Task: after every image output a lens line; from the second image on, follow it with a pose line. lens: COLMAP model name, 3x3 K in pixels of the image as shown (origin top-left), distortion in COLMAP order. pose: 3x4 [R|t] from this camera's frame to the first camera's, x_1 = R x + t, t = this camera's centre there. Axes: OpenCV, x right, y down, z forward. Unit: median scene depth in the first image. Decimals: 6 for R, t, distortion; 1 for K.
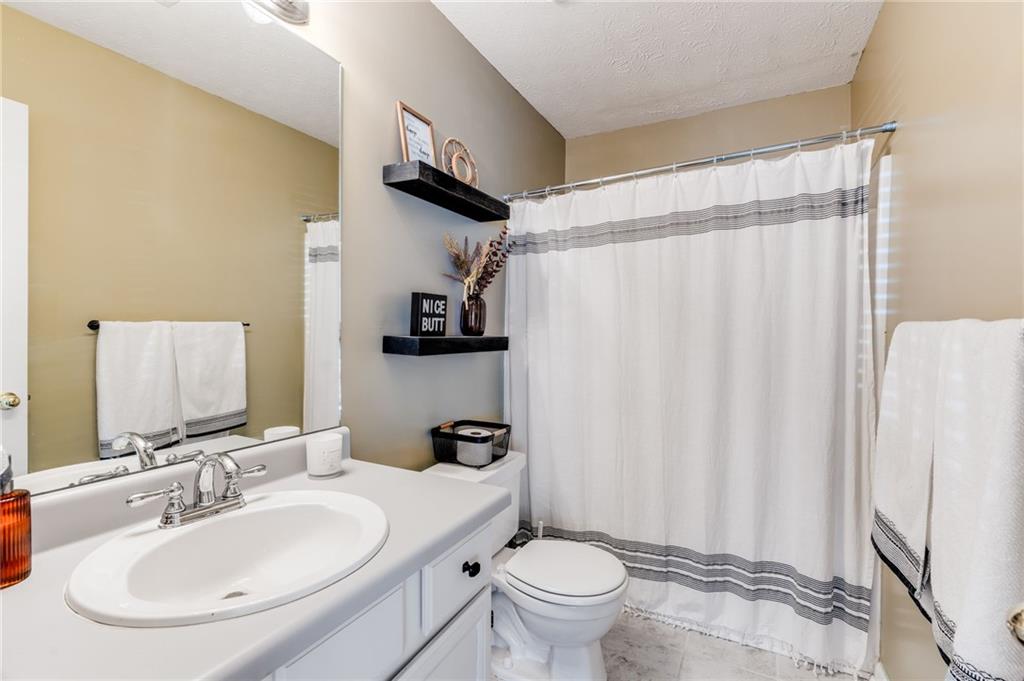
lens RADIAL K [[459.2, 0, 515.1], [0, 459.2, 339.9], [0, 0, 1]] dist [0.000612, 0.000342]
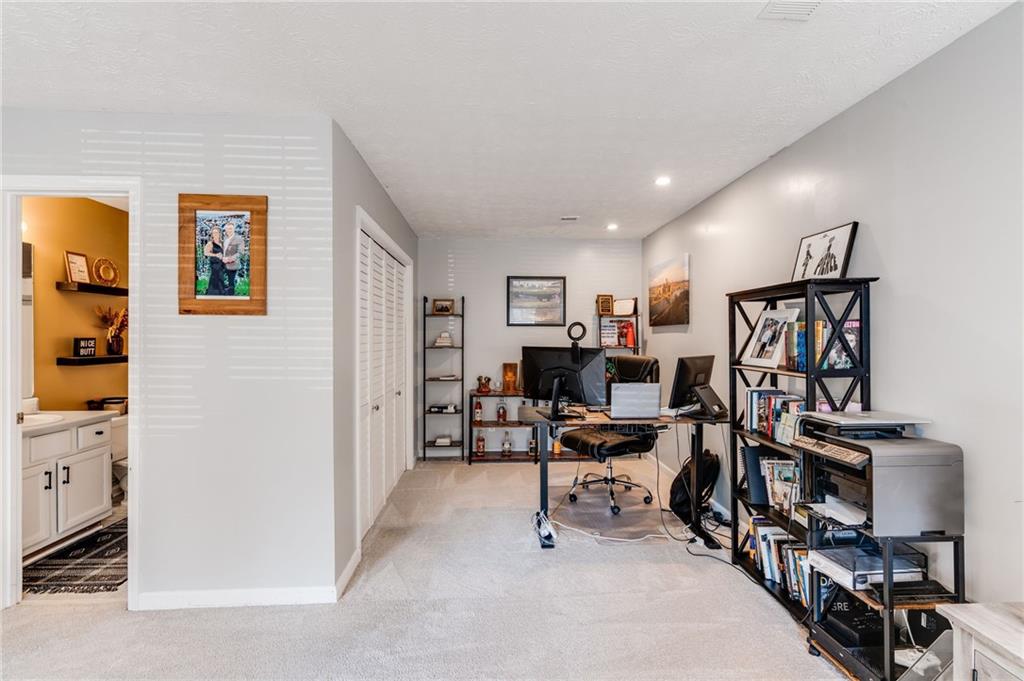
lens RADIAL K [[459.2, 0, 515.1], [0, 459.2, 339.9], [0, 0, 1]] dist [0.000612, 0.000342]
pose [[0.859395, -0.013906, 0.511124, 0.442177], [0.019547, 0.999793, -0.005665, -0.035218], [-0.510939, 0.014860, 0.859488, -1.872902]]
